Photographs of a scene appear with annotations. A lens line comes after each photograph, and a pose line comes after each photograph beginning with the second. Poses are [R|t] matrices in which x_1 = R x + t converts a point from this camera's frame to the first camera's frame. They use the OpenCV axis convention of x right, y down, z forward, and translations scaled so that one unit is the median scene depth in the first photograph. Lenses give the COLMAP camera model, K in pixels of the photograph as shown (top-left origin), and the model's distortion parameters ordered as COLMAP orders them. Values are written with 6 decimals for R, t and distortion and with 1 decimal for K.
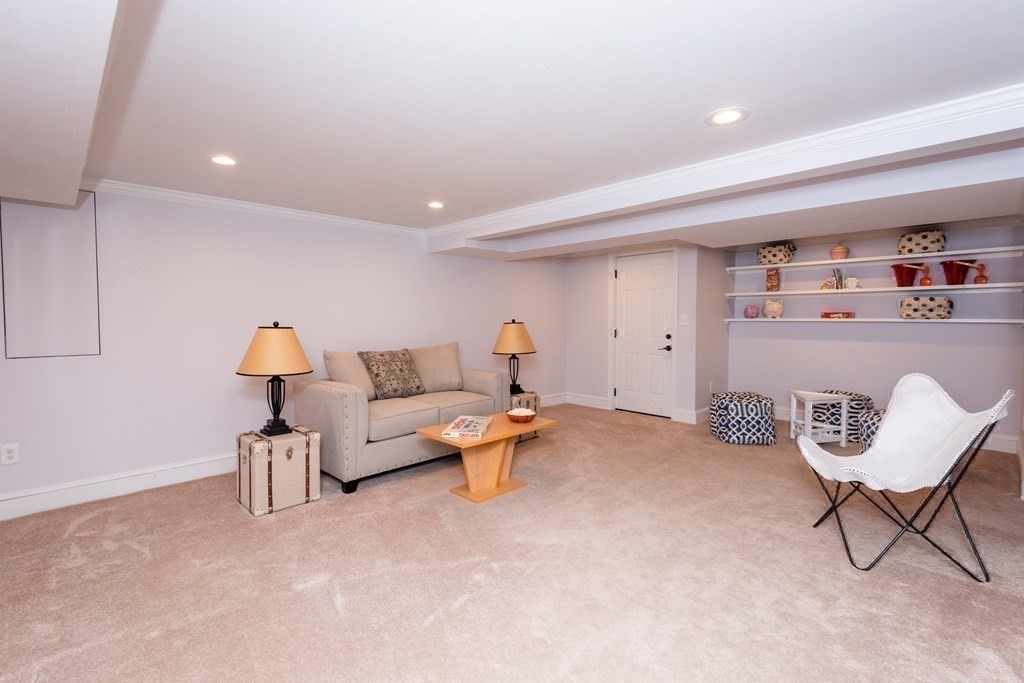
lens RADIAL K [[468.9, 0, 516.7], [0, 468.9, 335.7], [0, 0, 1]] dist [0.013913, -0.000397]
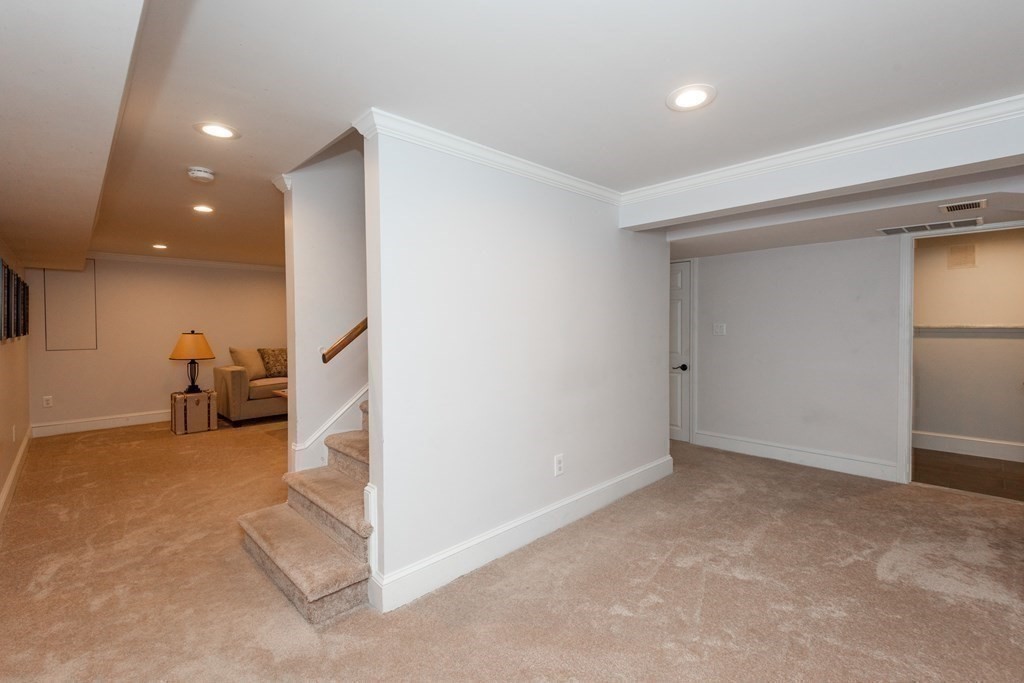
lens RADIAL K [[456.3, 0, 512.5], [0, 456.3, 336.9], [0, 0, 1]] dist [0.000716, 0.000060]
pose [[0.999964, -0.006860, -0.005070, 0.167370], [0.006778, 0.999849, -0.015996, 0.007647], [0.005179, 0.015961, 0.999859, -0.170790]]
